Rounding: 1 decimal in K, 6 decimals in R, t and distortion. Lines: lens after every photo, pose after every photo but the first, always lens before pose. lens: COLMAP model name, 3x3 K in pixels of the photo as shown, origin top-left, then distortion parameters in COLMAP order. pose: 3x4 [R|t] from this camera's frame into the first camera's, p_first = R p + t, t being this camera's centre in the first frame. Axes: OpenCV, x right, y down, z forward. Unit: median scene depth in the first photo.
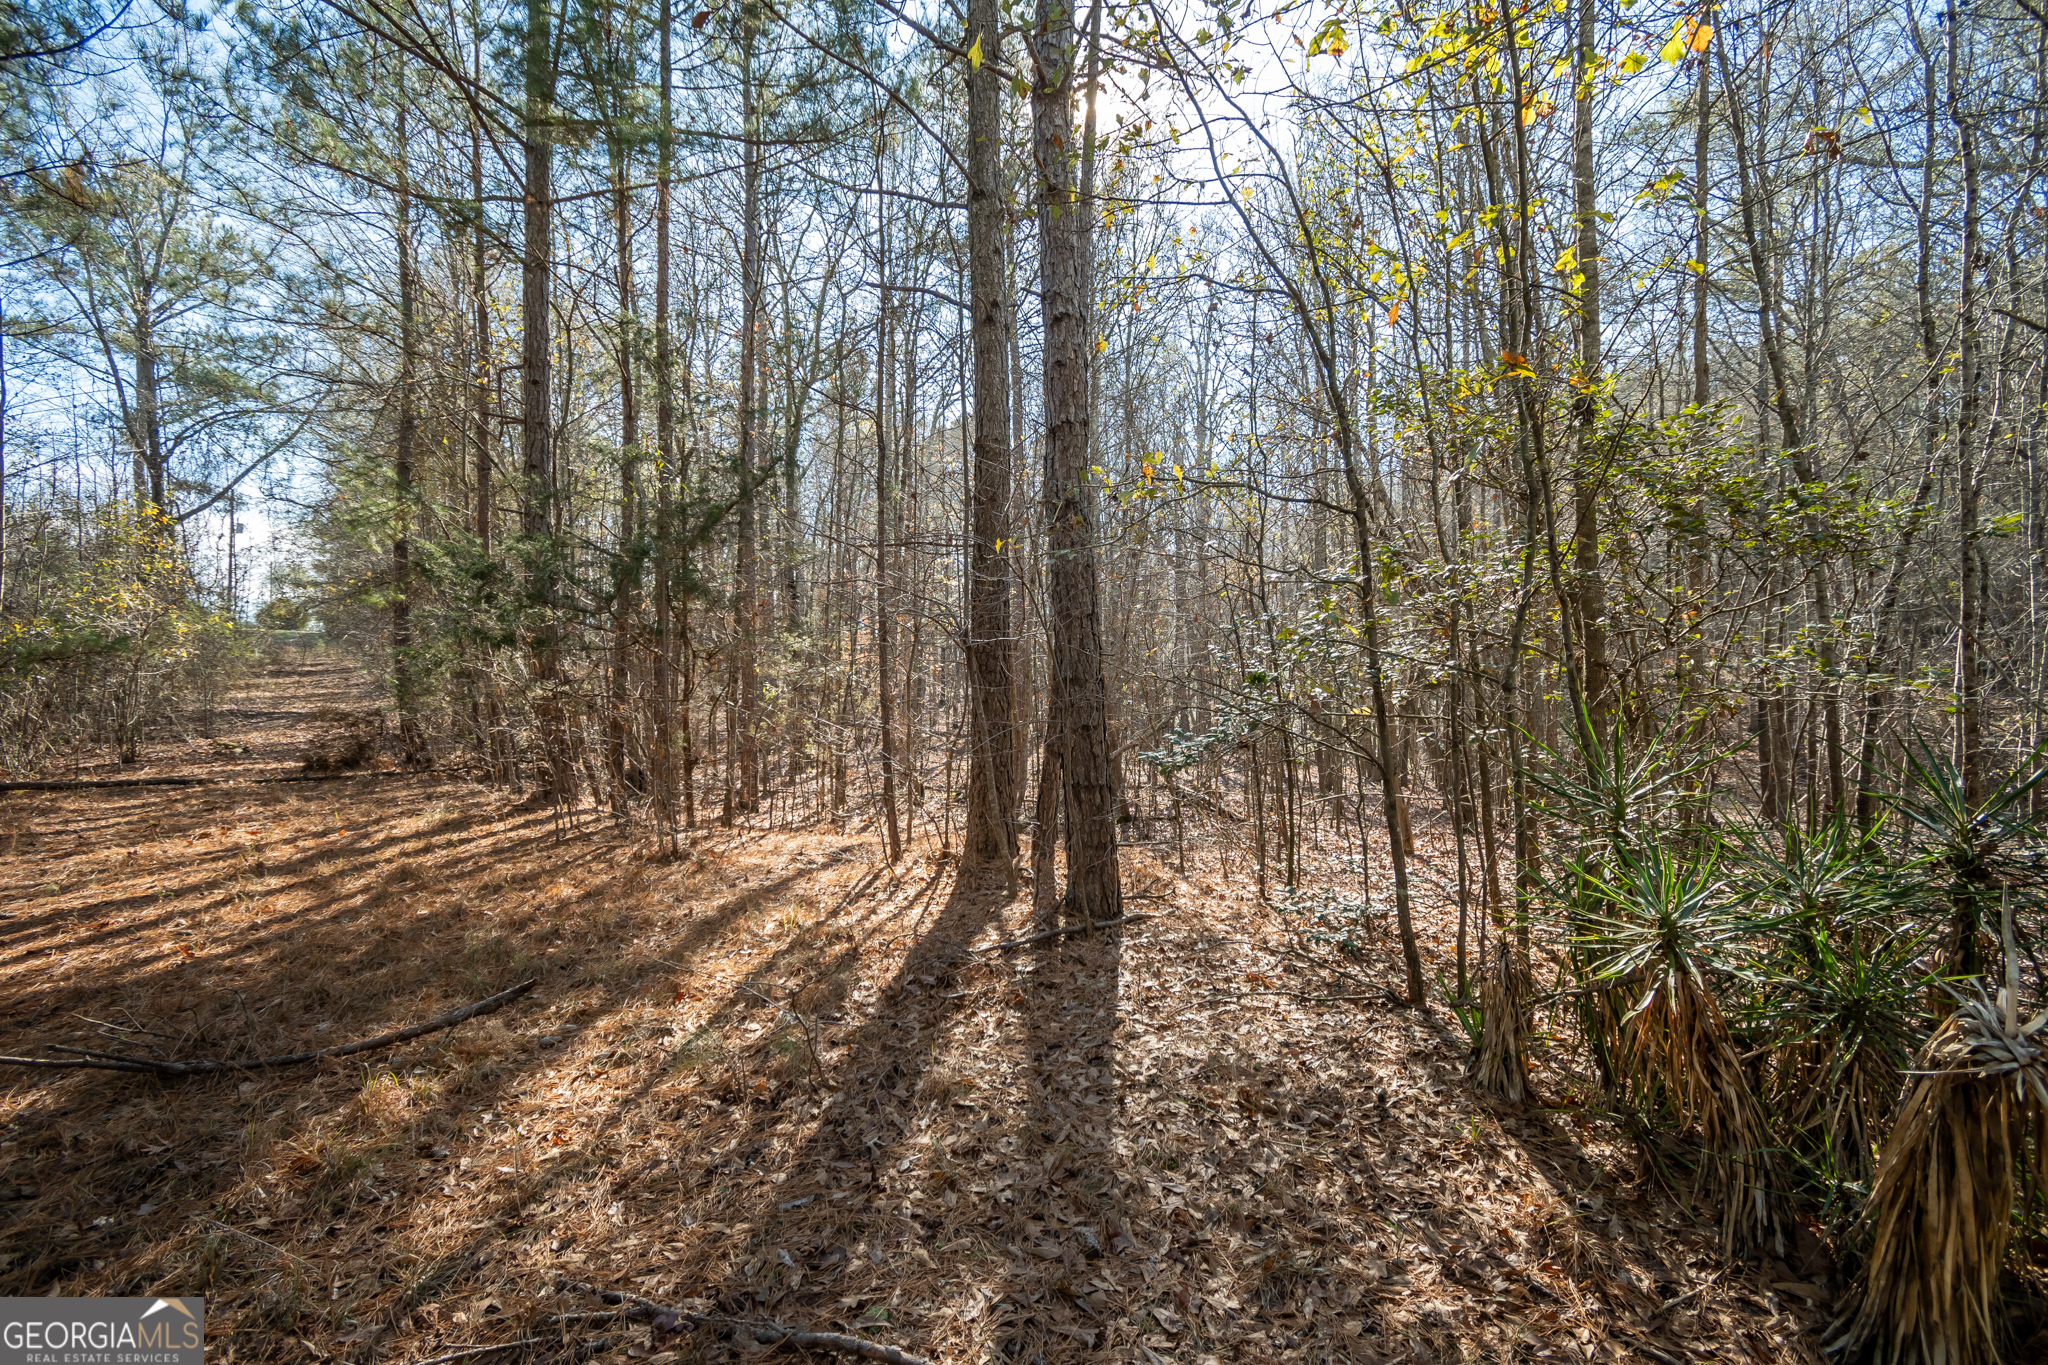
lens RADIAL K [[905.6, 0, 1027.8], [0, 905.6, 687.5], [0, 0, 1]] dist [0.009267, -0.004612]
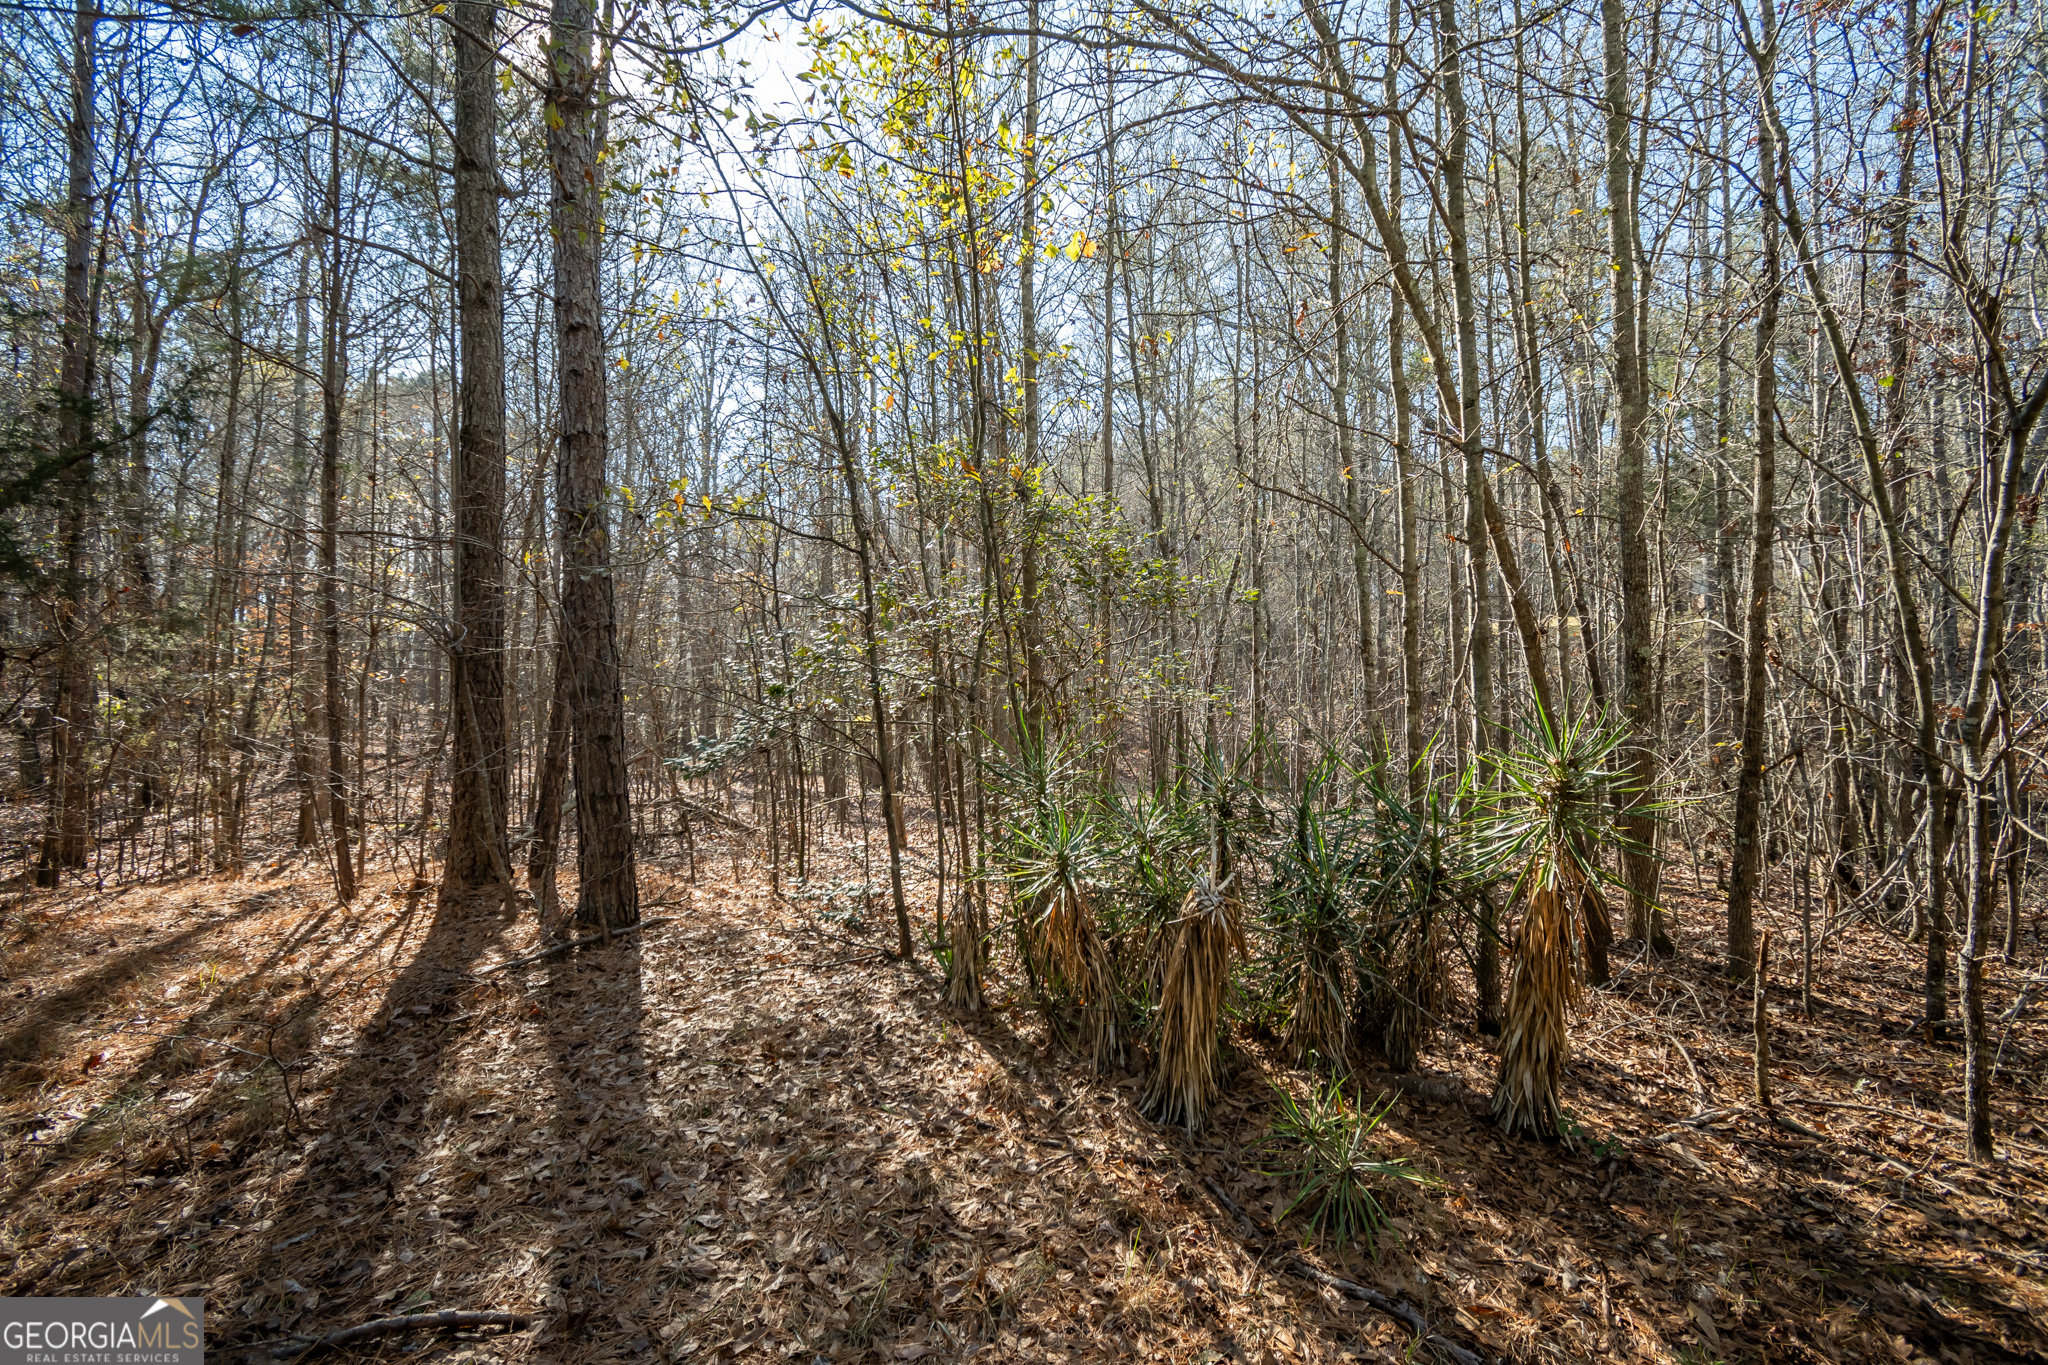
lens RADIAL K [[905.6, 0, 1027.8], [0, 905.6, 687.5], [0, 0, 1]] dist [0.009267, -0.004612]
pose [[0.861451, 0.007878, 0.507780, -0.058255], [-0.000639, 0.999896, -0.014429, 0.003234], [-0.507840, 0.012106, 0.861366, -0.151575]]
